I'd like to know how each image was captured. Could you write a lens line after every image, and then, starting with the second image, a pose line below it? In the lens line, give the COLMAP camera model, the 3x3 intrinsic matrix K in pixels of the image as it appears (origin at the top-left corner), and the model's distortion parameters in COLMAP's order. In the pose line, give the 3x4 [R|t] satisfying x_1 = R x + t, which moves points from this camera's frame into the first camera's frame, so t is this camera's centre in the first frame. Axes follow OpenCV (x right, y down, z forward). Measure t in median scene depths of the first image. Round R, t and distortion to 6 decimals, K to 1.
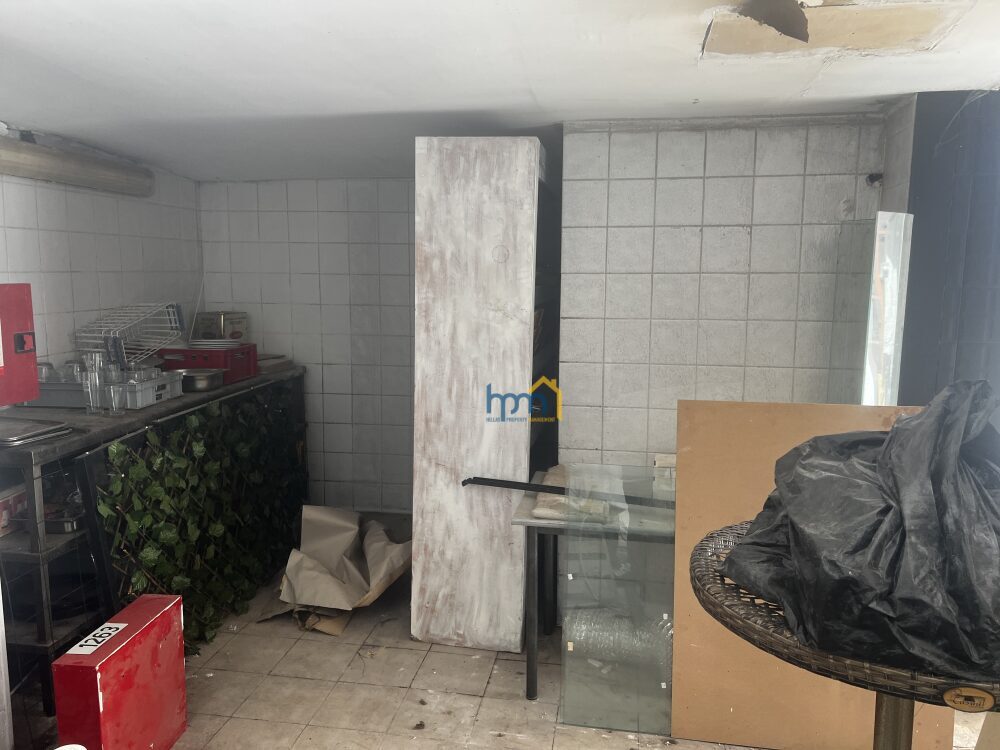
lens RADIAL K [[743.7, 0, 504.4], [0, 743.7, 362.0], [0, 0, 1]] dist [0.093045, -0.115545]
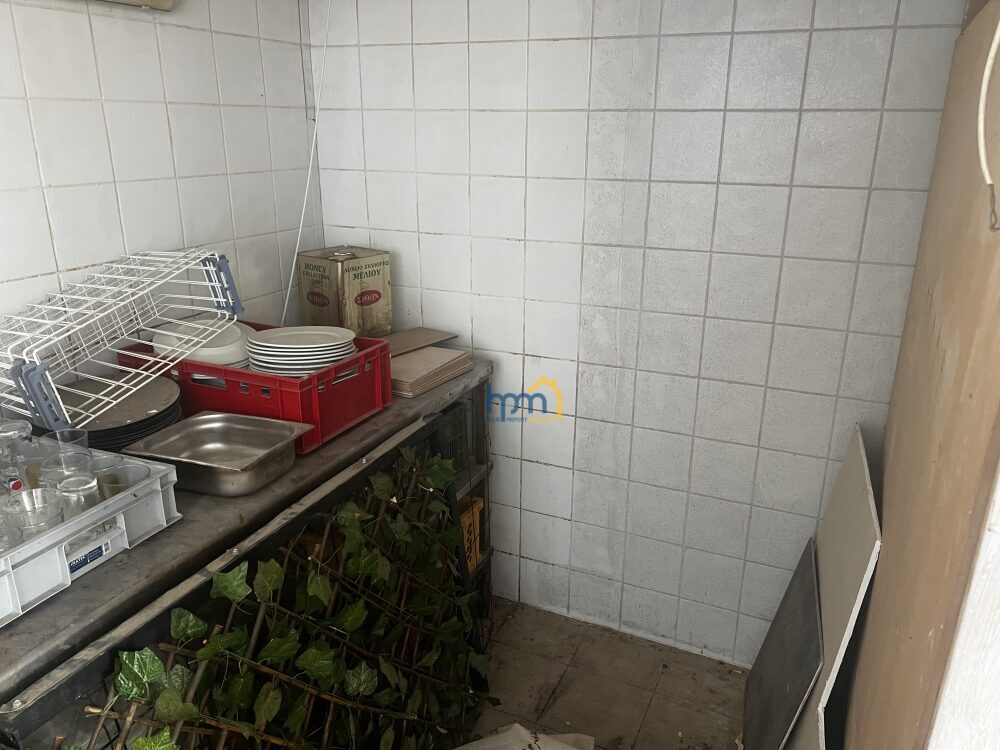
lens RADIAL K [[743.7, 0, 504.4], [0, 743.7, 362.0], [0, 0, 1]] dist [0.093045, -0.115545]
pose [[0.961085, 0.085501, -0.262690, -0.177218], [-0.036698, 0.981986, 0.185355, -0.130697], [0.273806, -0.168501, 0.946910, 0.747367]]
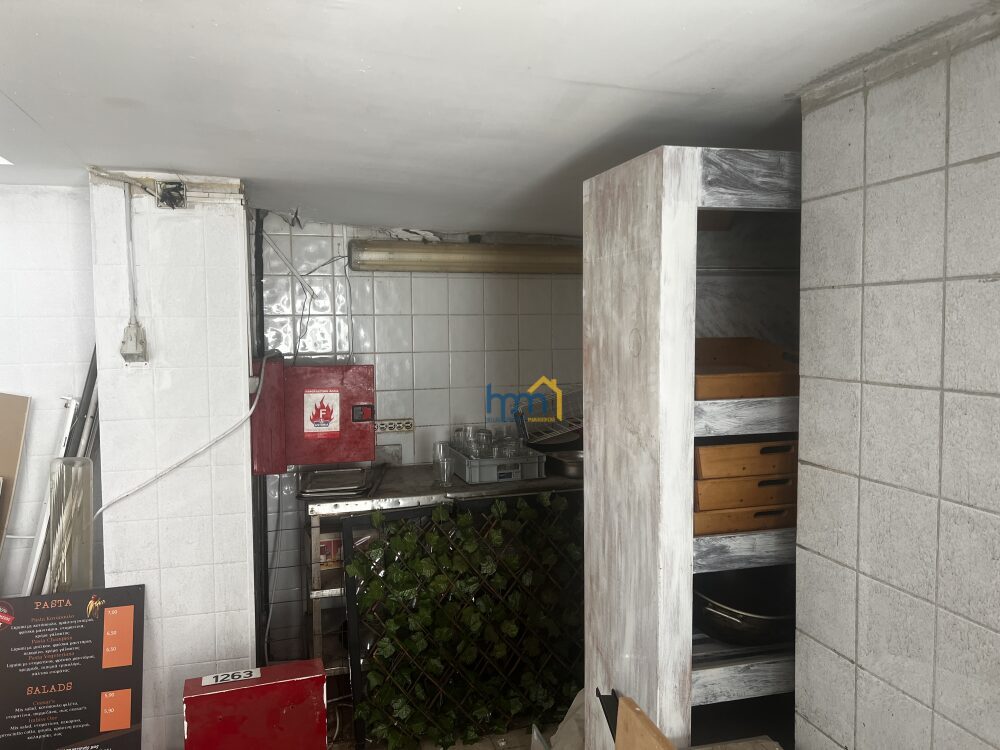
lens RADIAL K [[743.7, 0, 504.4], [0, 743.7, 362.0], [0, 0, 1]] dist [0.093045, -0.115545]
pose [[0.421406, 0.037059, -0.906115, 0.463460], [-0.102617, 0.994696, -0.007042, -0.102966], [0.901048, 0.095950, 0.422973, 0.581269]]
